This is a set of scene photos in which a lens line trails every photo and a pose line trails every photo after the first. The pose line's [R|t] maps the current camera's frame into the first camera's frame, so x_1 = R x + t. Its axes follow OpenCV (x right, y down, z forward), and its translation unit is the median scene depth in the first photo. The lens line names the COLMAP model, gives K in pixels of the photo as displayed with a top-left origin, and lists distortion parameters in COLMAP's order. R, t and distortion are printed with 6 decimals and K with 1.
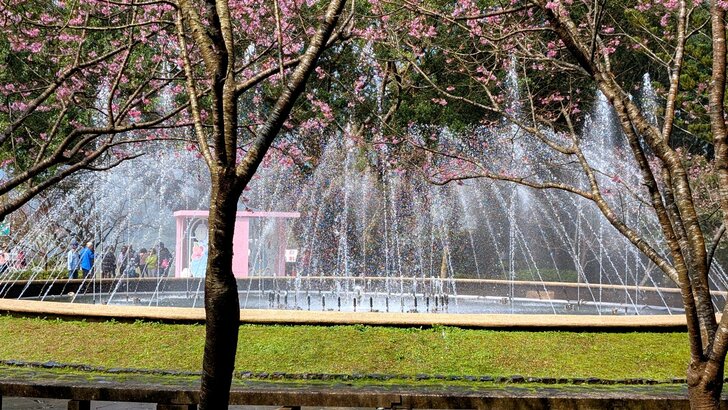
lens RADIAL K [[1103.2, 0, 364.1], [0, 1103.2, 203.3], [0, 0, 1]] dist [0.062733, 0.000000]
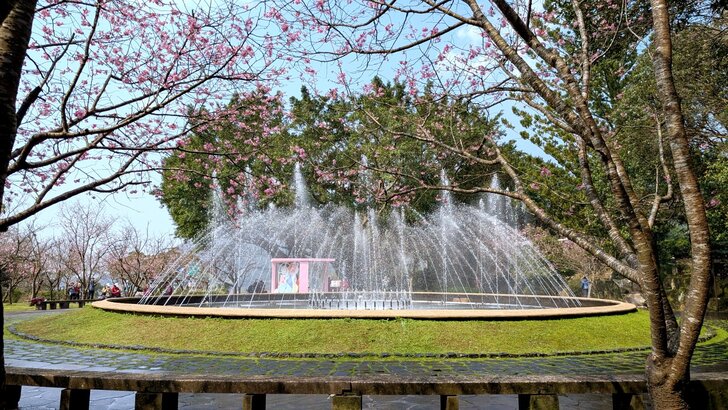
lens RADIAL K [[488.8, 0, 375.8], [0, 488.8, 208.8], [0, 0, 1]] dist [0.001128, 0.001984]
pose [[0.999897, -0.013747, -0.004082, 0.039988], [0.013221, 0.993970, -0.108854, 0.033526], [0.005554, 0.108788, 0.994049, 0.309822]]
